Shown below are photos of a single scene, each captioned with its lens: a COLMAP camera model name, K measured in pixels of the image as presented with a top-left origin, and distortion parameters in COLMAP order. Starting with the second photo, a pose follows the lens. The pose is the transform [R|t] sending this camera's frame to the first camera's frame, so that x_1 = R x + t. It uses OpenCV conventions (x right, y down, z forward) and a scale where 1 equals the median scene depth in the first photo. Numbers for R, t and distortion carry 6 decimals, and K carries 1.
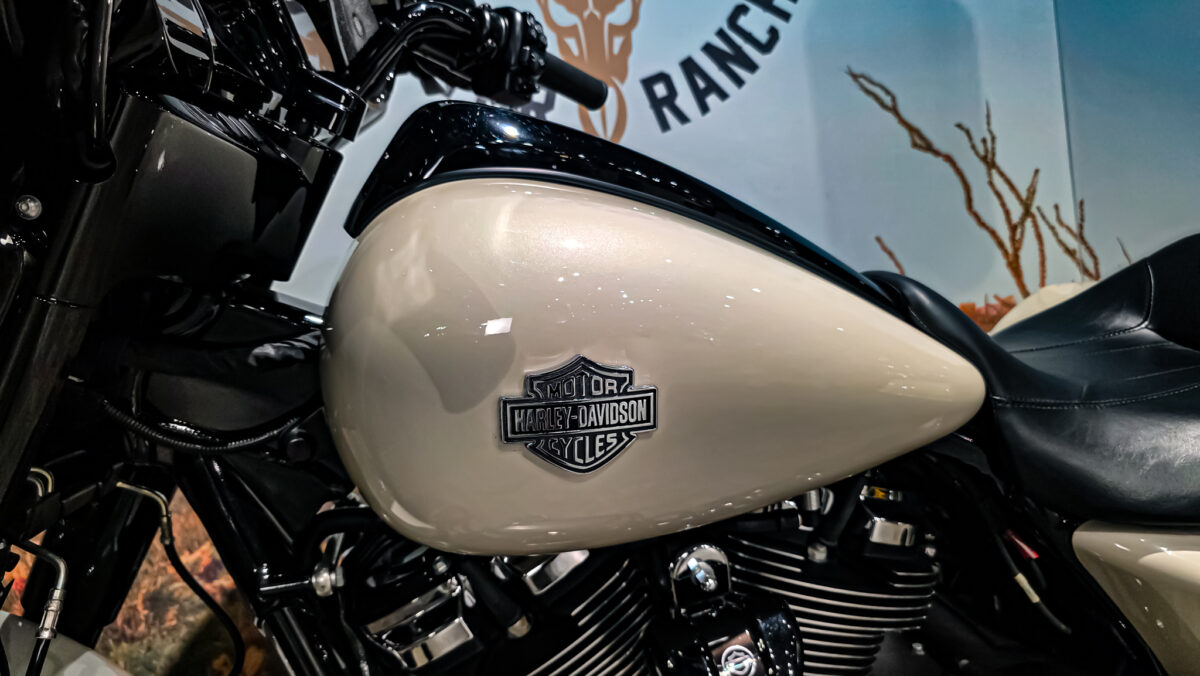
lens RADIAL K [[805.1, 0, 584.4], [0, 805.1, 355.3], [0, 0, 1]] dist [0.052508, -0.049465]
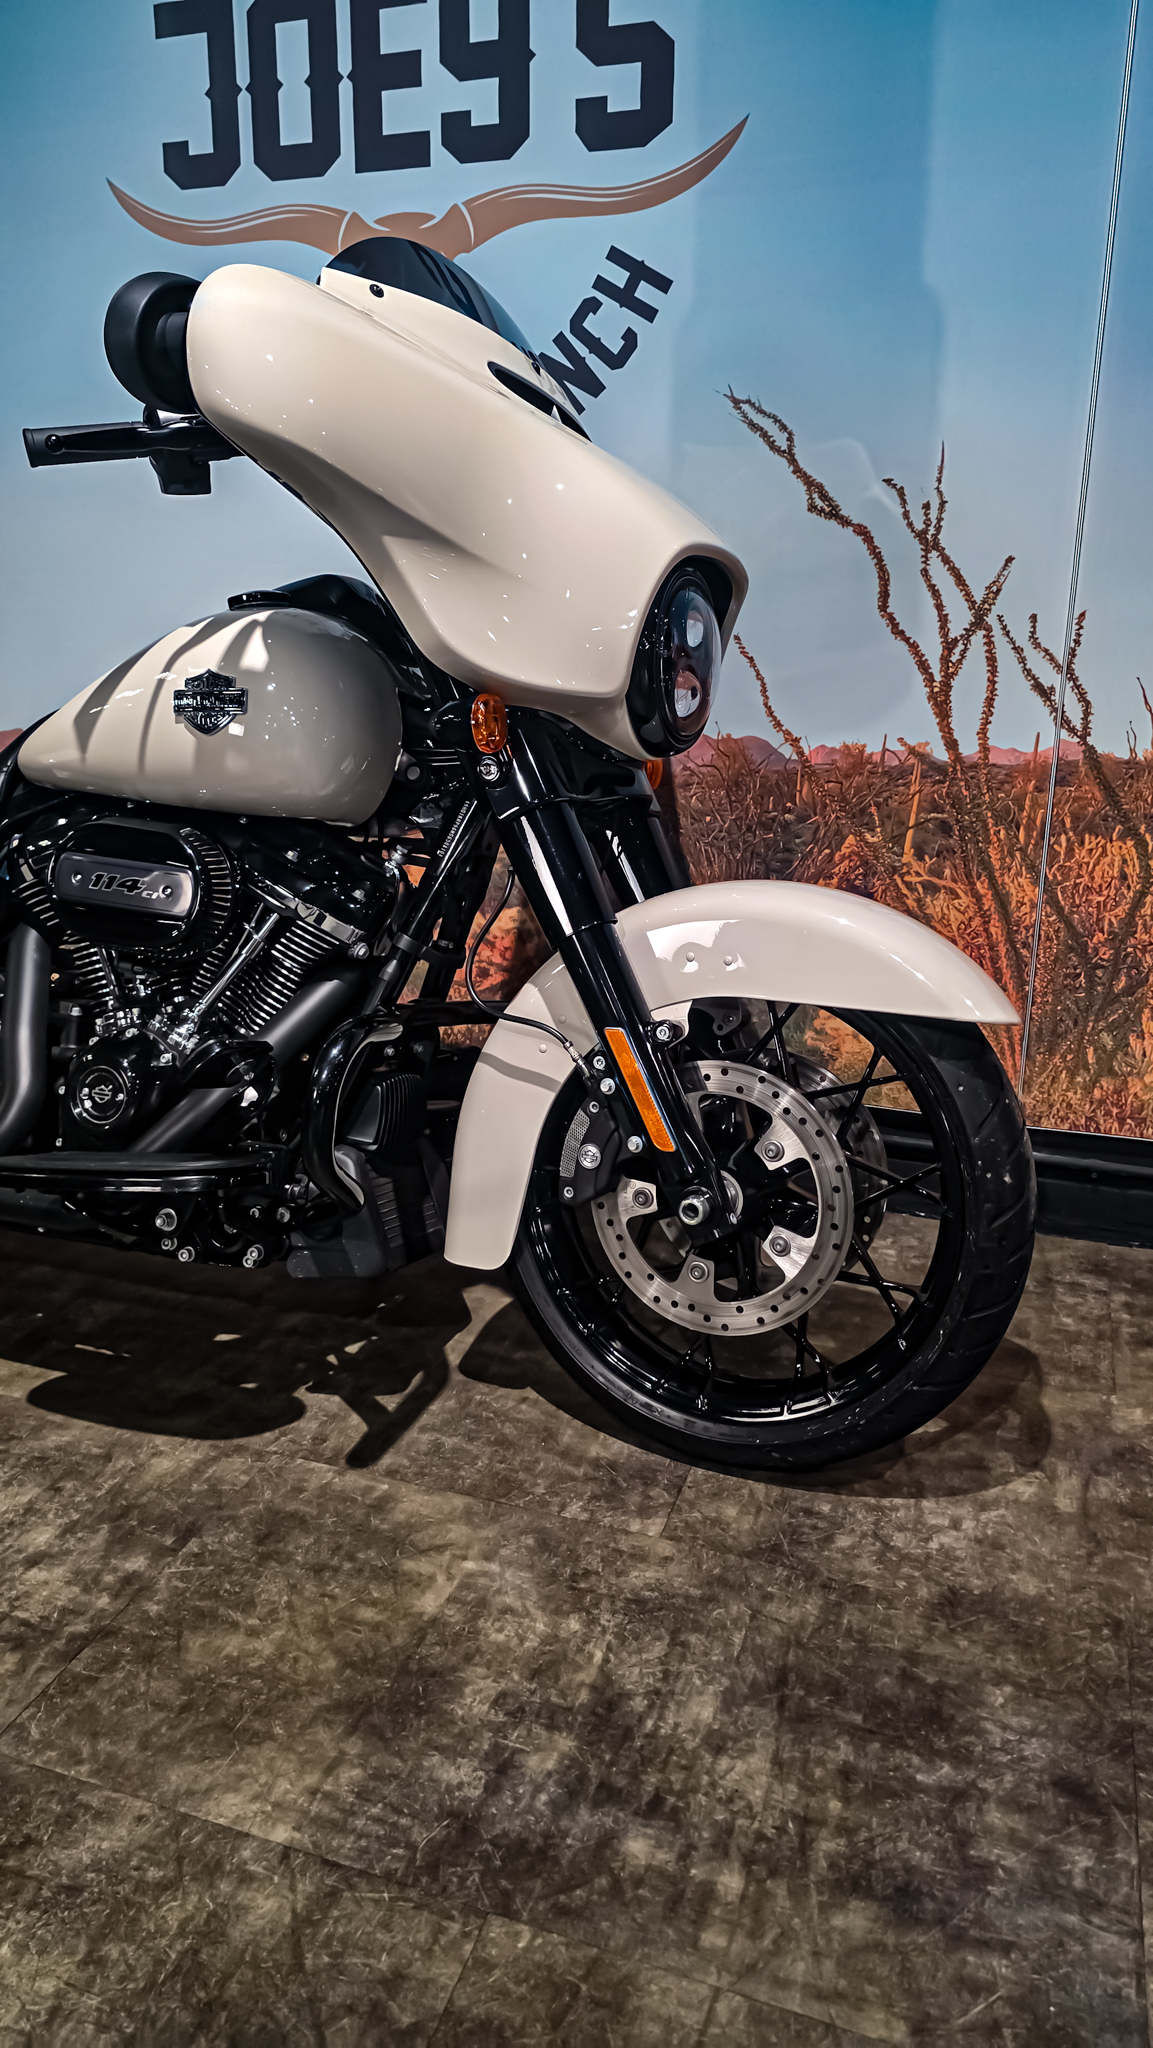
lens RADIAL K [[1374.0, 0, 596.3], [0, 1374.0, 1010.4], [0, 0, 1]] dist [0.052508, -0.049465]
pose [[0.843365, 0.256923, -0.471939, 0.993288], [-0.119711, 0.946048, 0.301101, -0.196452], [0.523837, -0.197442, 0.828620, -0.207080]]
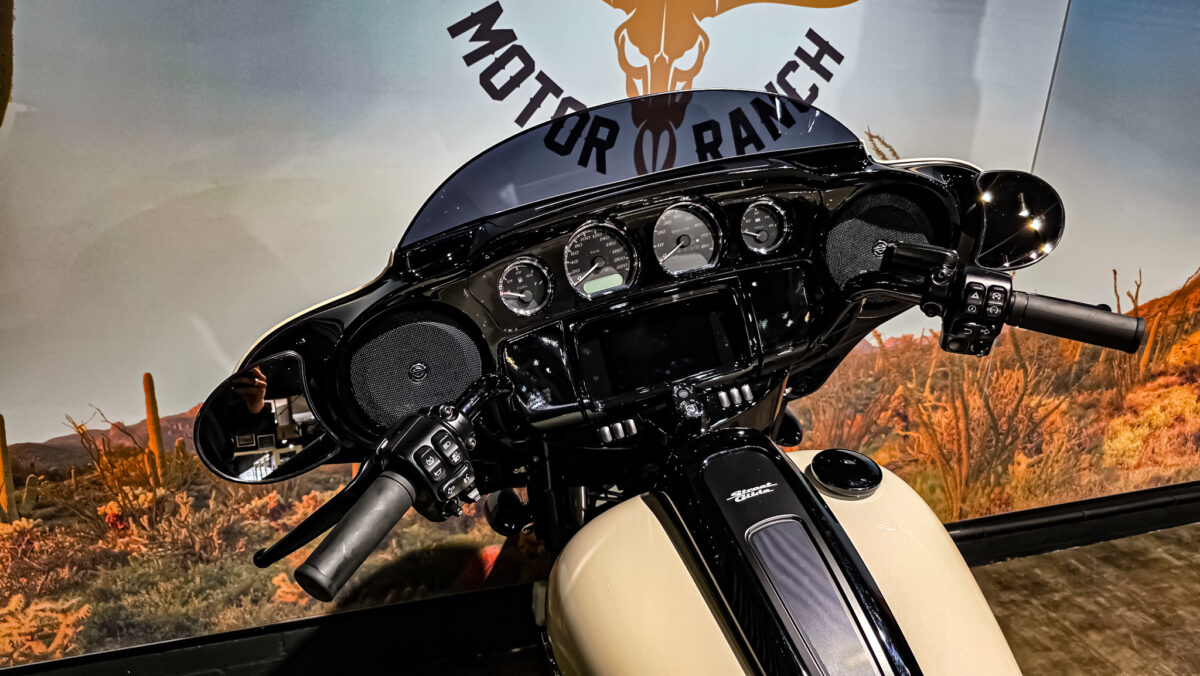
lens RADIAL K [[805.1, 0, 600.3], [0, 805.1, 337.3], [0, 0, 1]] dist [0.052508, -0.049465]
pose [[0.978633, 0.121357, 0.165980, -0.196991], [-0.163022, 0.949901, 0.266669, -0.333384], [-0.125302, -0.288030, 0.949388, -0.105228]]
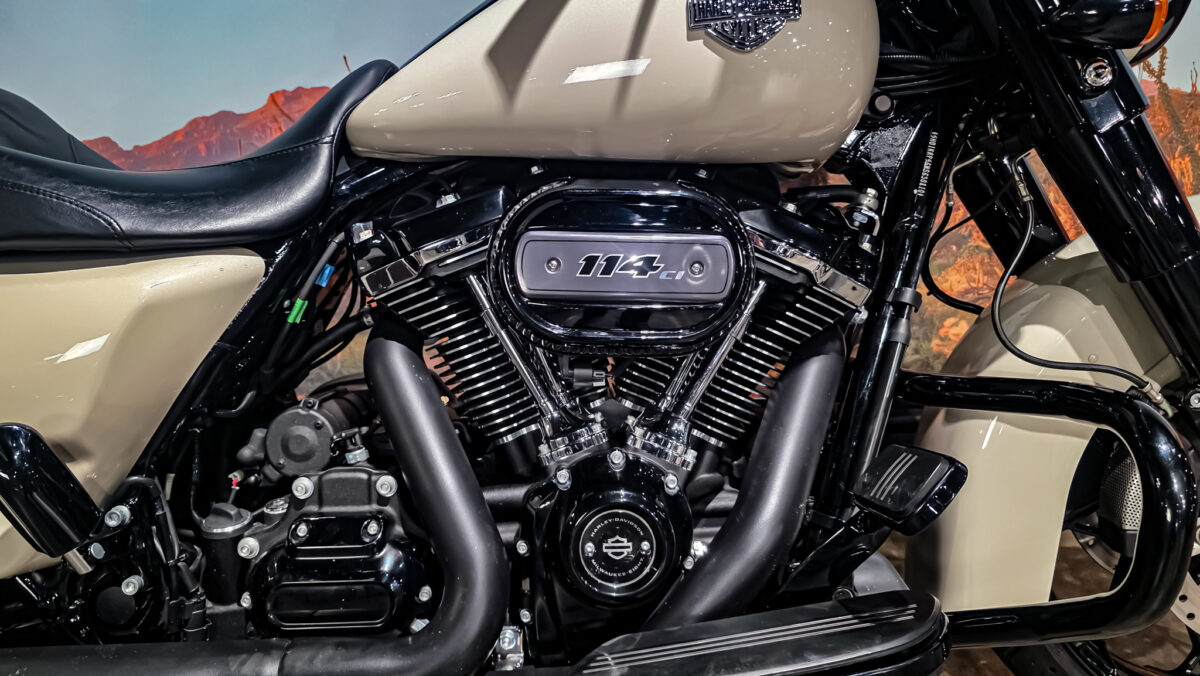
lens RADIAL K [[805.1, 0, 596.3], [0, 805.1, 342.7], [0, 0, 1]] dist [0.052508, -0.049465]
pose [[0.982157, 0.130917, -0.135009, 0.237469], [-0.089242, 0.956375, 0.278177, -0.015854], [0.165537, -0.261165, 0.950994, 0.042498]]
